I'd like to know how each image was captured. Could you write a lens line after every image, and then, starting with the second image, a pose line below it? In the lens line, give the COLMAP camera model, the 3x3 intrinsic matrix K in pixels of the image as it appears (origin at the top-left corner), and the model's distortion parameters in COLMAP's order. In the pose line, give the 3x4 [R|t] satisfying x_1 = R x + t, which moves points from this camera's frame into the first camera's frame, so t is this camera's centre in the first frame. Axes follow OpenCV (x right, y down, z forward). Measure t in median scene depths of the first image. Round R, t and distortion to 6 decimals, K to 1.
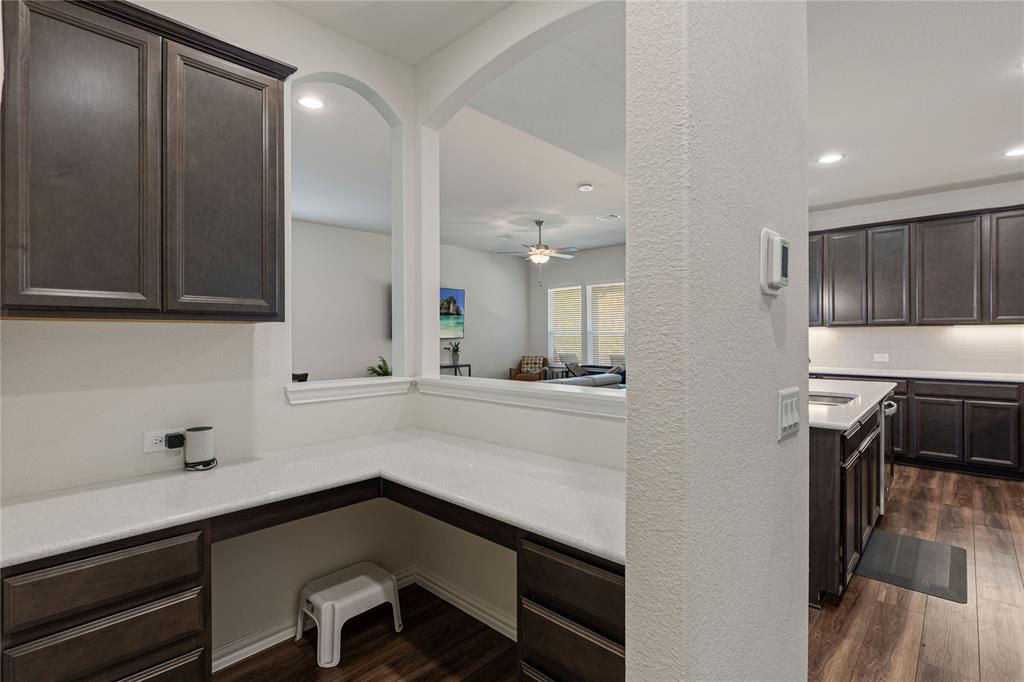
lens RADIAL K [[480.9, 0, 513.3], [0, 480.9, 329.1], [0, 0, 1]] dist [-0.003408, -0.000122]
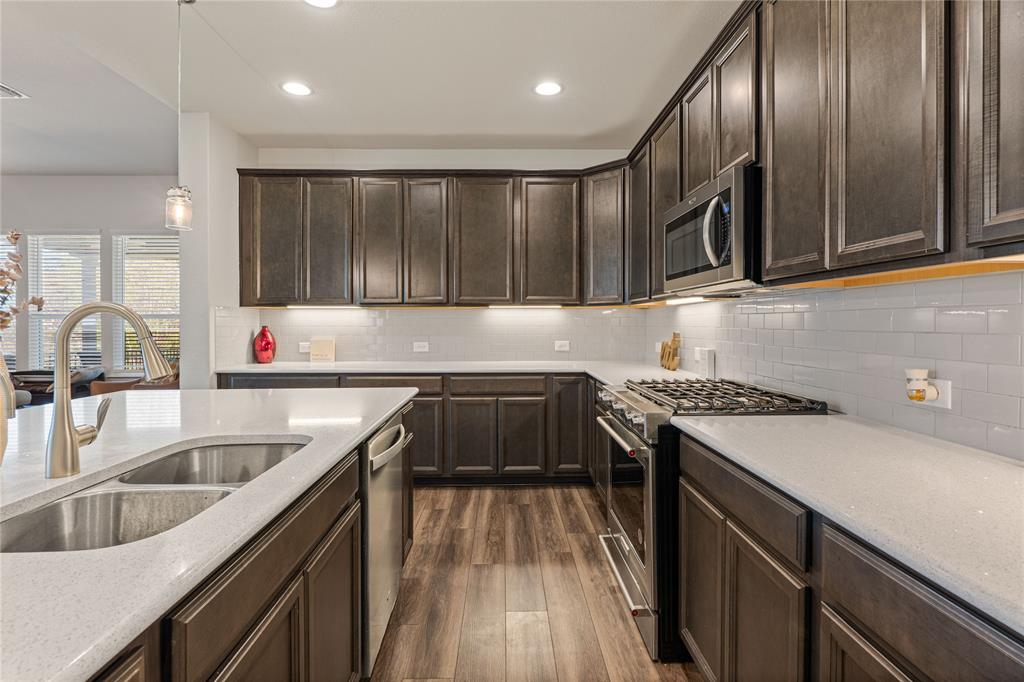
lens RADIAL K [[480.9, 0, 513.3], [0, 480.9, 329.1], [0, 0, 1]] dist [-0.003408, -0.000122]
pose [[0.712075, -0.006483, 0.702073, 0.382490], [-0.001247, 0.999944, 0.010498, 0.023944], [-0.702102, -0.008351, 0.712027, 0.397081]]
